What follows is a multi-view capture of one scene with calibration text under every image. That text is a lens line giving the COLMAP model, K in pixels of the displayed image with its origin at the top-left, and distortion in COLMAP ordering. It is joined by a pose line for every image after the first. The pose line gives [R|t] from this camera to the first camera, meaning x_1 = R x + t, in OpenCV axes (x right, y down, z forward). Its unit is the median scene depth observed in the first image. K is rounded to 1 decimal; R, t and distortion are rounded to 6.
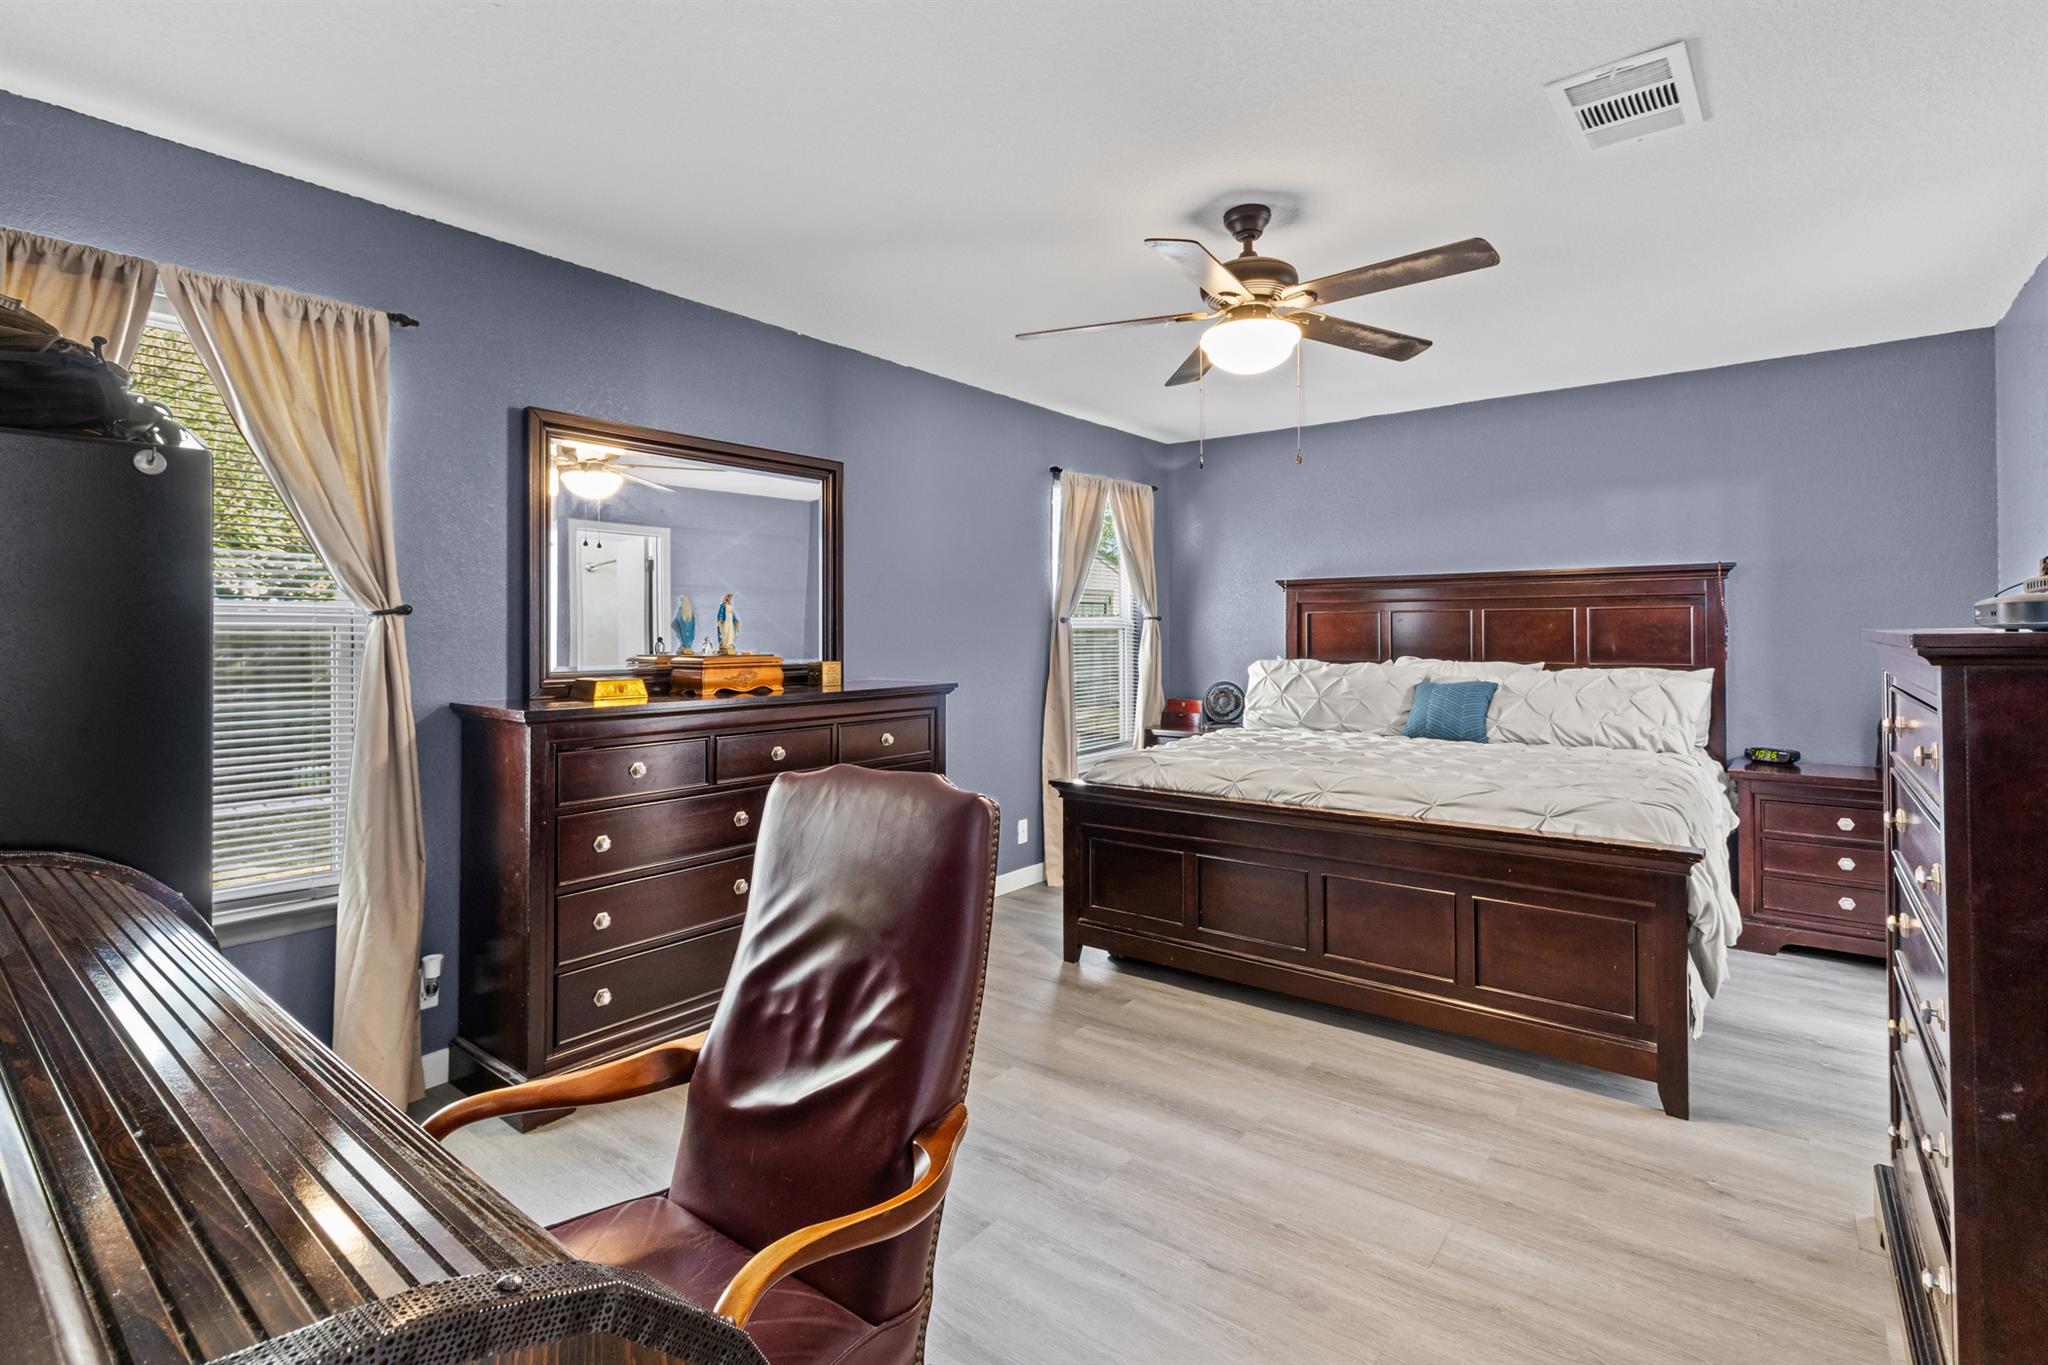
lens RADIAL K [[950.5, 0, 1049.7], [0, 950.5, 631.6], [0, 0, 1]] dist [0.002498, 0.000699]
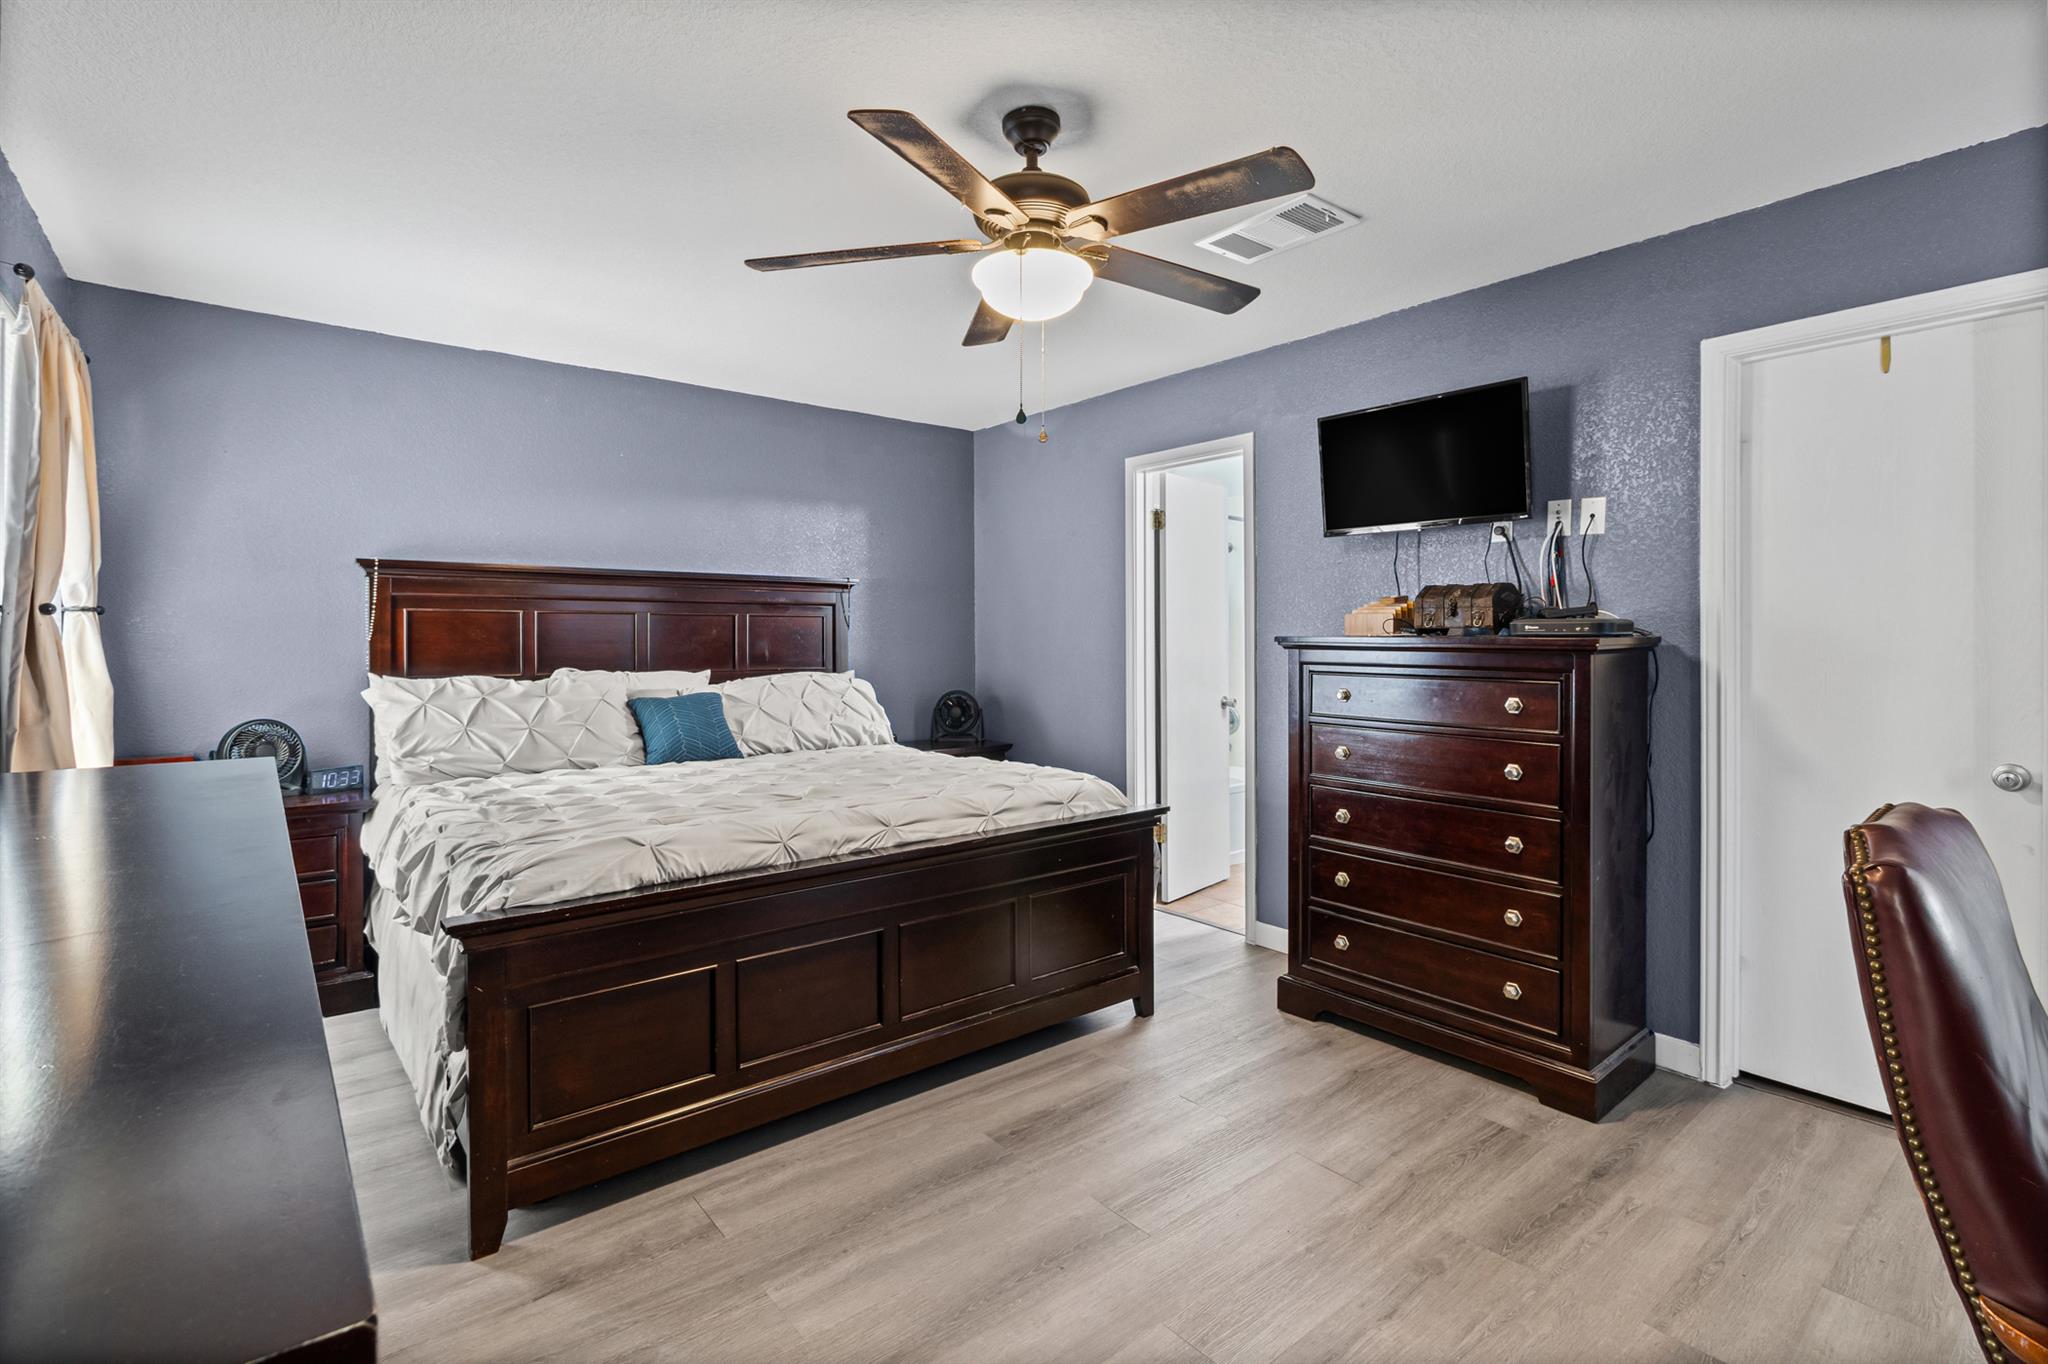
lens RADIAL K [[950.5, 0, 1024.1], [0, 950.5, 663.9], [0, 0, 1]] dist [0.002498, 0.000699]
pose [[0.237929, -0.021751, 0.971039, -0.393580], [-0.000166, 0.999748, 0.022435, 0.005444], [-0.971283, -0.005499, 0.237865, 0.554401]]
